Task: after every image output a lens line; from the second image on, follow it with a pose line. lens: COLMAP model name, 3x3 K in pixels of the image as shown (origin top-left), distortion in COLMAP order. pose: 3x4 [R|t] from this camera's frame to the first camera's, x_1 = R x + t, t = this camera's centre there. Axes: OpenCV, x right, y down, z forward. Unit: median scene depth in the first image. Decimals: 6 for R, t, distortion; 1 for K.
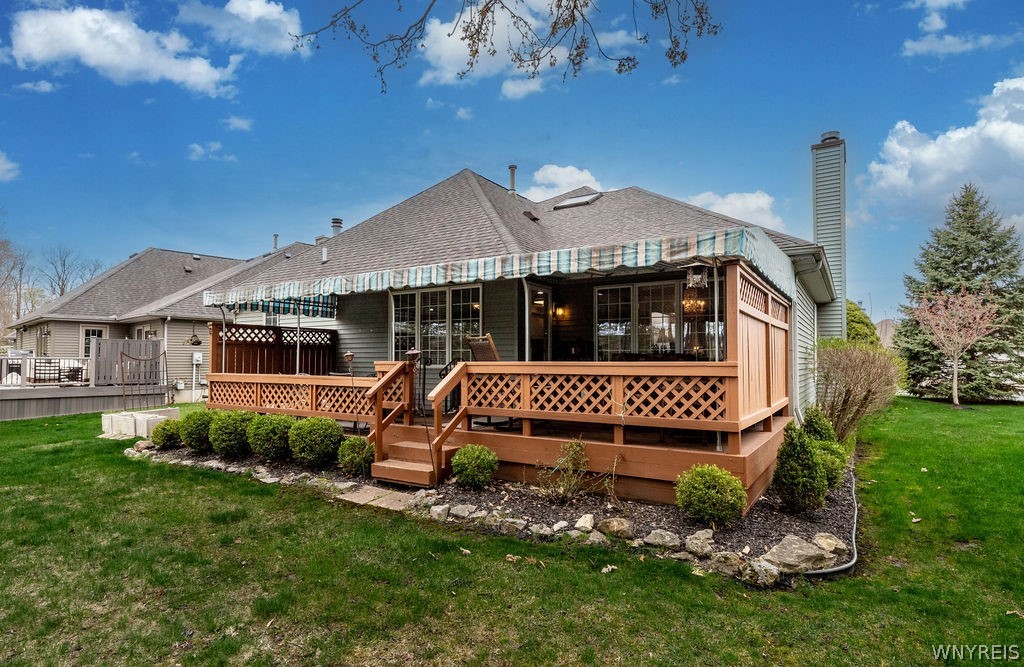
lens RADIAL K [[525.6, 0, 512.5], [0, 525.6, 338.9], [0, 0, 1]] dist [0.006433, 0.000527]
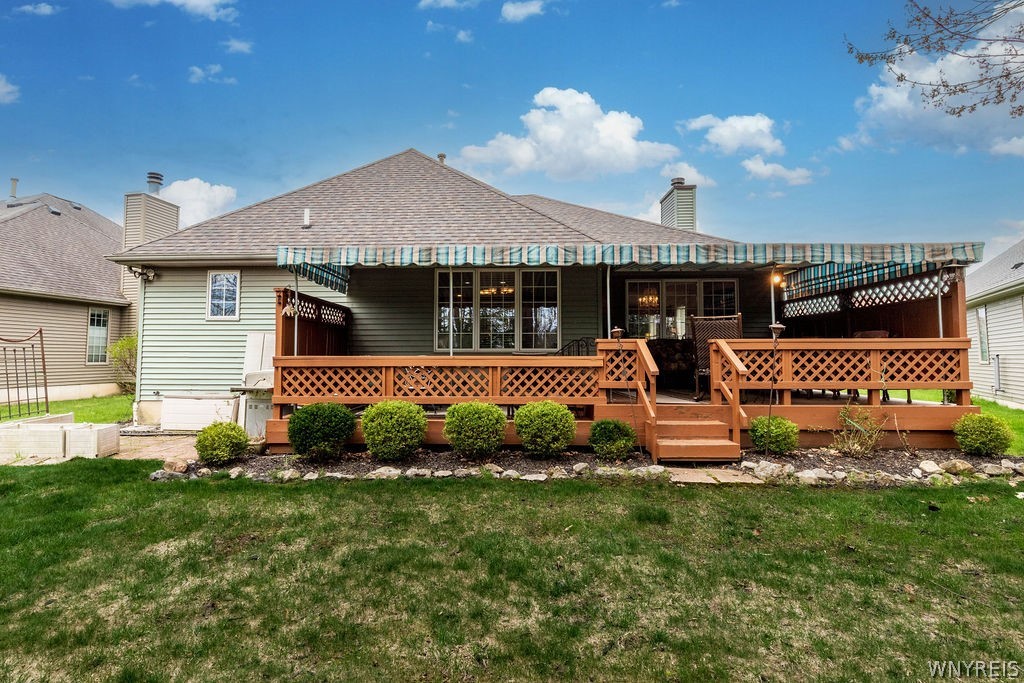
lens RADIAL K [[480.5, 0, 514.1], [0, 480.5, 336.1], [0, 0, 1]] dist [0.003247, 0.000116]
pose [[0.869379, 0.016020, 0.493886, -0.961433], [-0.018848, 0.999822, 0.000747, 0.045725], [-0.493787, -0.009958, 0.869526, 0.379580]]
